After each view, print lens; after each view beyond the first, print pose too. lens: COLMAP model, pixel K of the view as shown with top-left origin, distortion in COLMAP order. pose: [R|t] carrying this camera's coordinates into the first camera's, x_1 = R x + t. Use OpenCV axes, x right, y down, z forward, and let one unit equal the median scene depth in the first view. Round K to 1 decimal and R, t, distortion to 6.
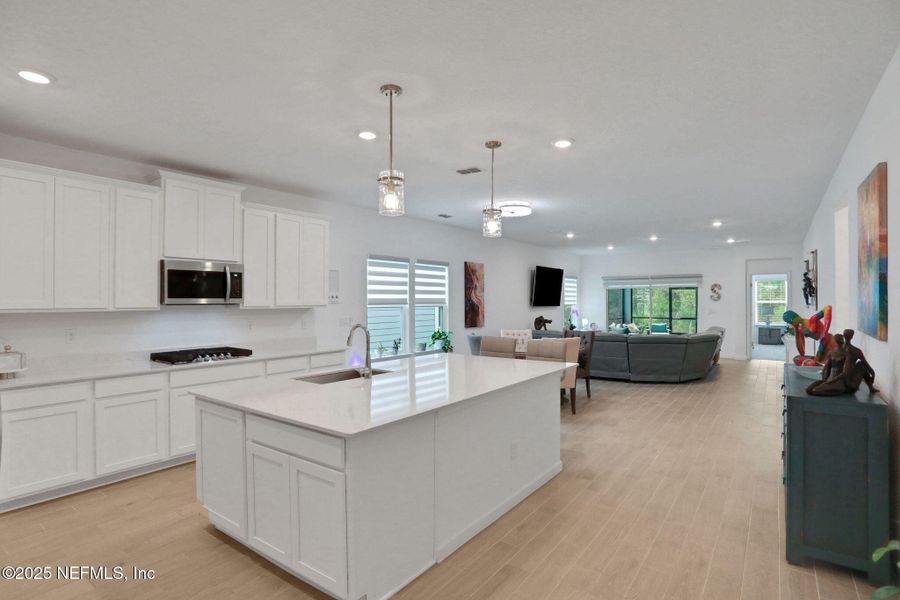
lens RADIAL K [[457.2, 0, 453.9], [0, 457.2, 302.1], [0, 0, 1]] dist [-0.084992, 0.043220]
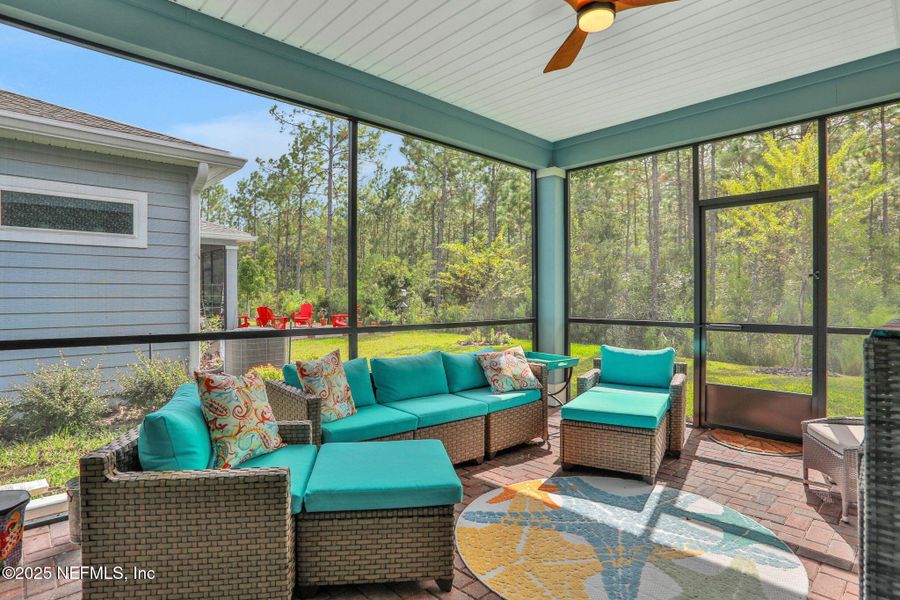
lens RADIAL K [[482.0, 0, 450.7], [0, 482.0, 297.2], [0, 0, 1]] dist [-0.095353, 0.047560]
pose [[0.984549, -0.000637, -0.175110, 0.918996], [0.000301, 0.999998, -0.001943, 0.048885], [0.175111, 0.001861, 0.984547, 1.686969]]
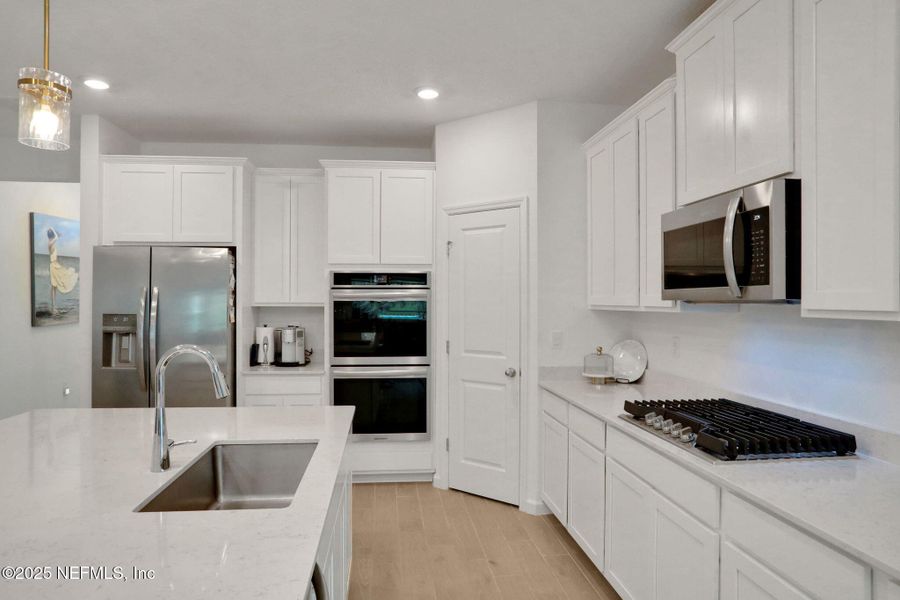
lens RADIAL K [[556.2, 0, 439.4], [0, 556.2, 300.0], [0, 0, 1]] dist [-0.036887, 0.001091]
pose [[-0.746015, 0.001251, -0.665928, -0.016192], [-0.001848, 0.999990, 0.003949, 0.001062], [0.665926, 0.004176, -0.746006, 0.735834]]
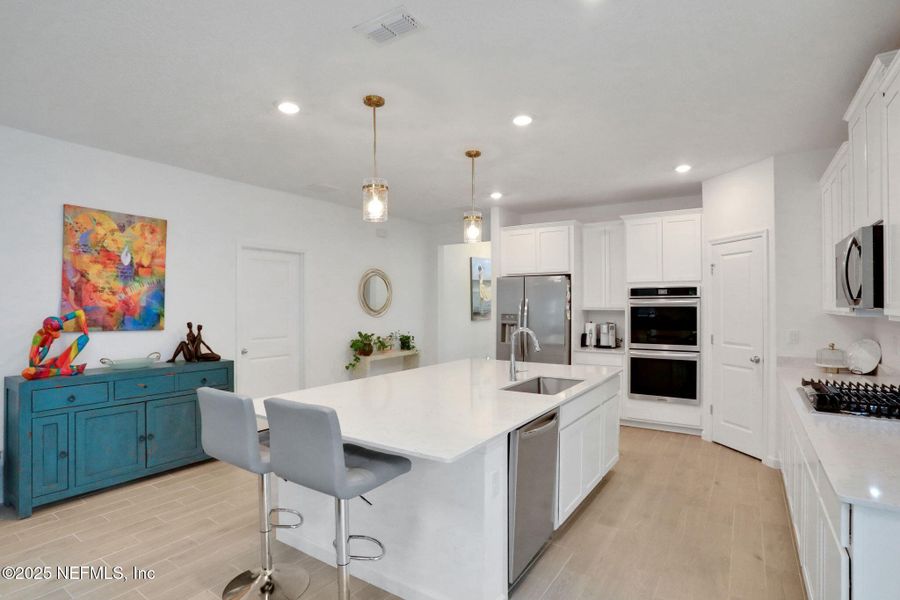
lens RADIAL K [[457.2, 0, 453.9], [0, 457.2, 302.1], [0, 0, 1]] dist [-0.084992, 0.043220]
pose [[-0.999142, 0.003128, -0.041298, -0.007394], [0.003191, 0.999994, -0.001456, -0.002601], [0.041293, -0.001586, -0.999146, 0.943685]]
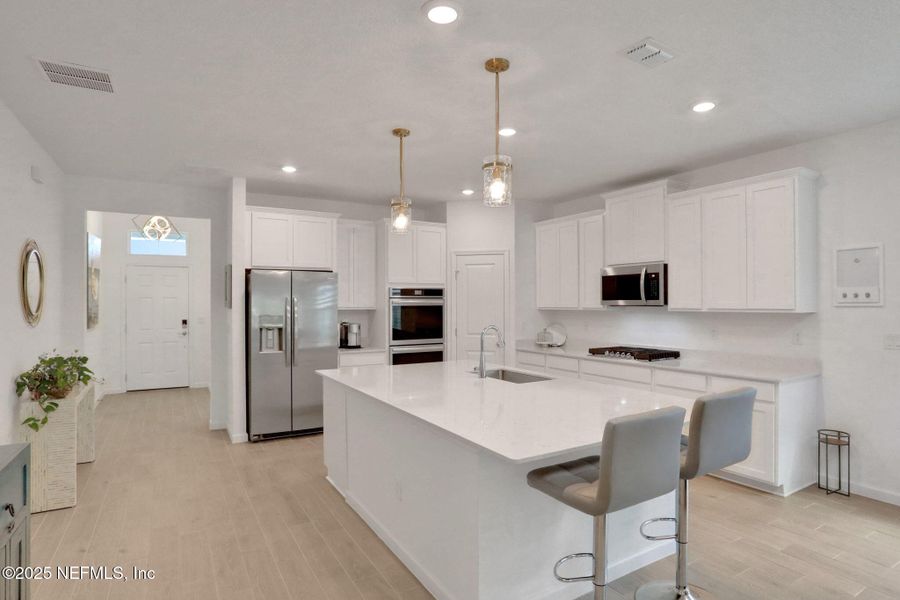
lens RADIAL K [[482.0, 0, 450.7], [0, 482.0, 297.2], [0, 0, 1]] dist [-0.095353, 0.047560]
pose [[-0.392823, -0.007925, -0.919580, 0.394139], [-0.000683, 0.999965, -0.008326, -0.003258], [0.919614, -0.002643, -0.392815, 0.638719]]
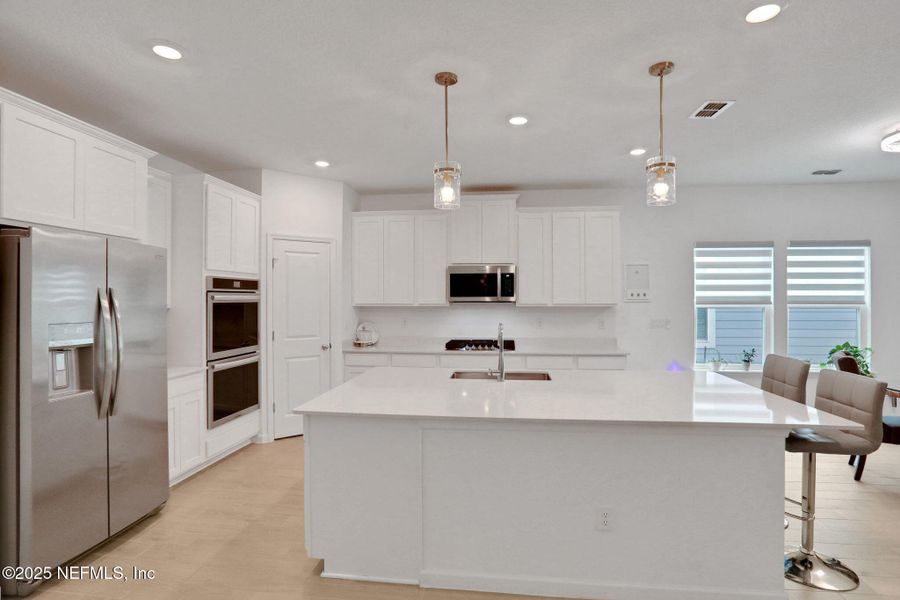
lens RADIAL K [[457.2, 0, 453.9], [0, 457.2, 302.1], [0, 0, 1]] dist [-0.084992, 0.043220]
pose [[0.486657, 0.007434, -0.873561, 0.275892], [-0.004416, 0.999972, 0.006050, -0.000702], [0.873582, 0.000914, 0.486676, 0.215745]]
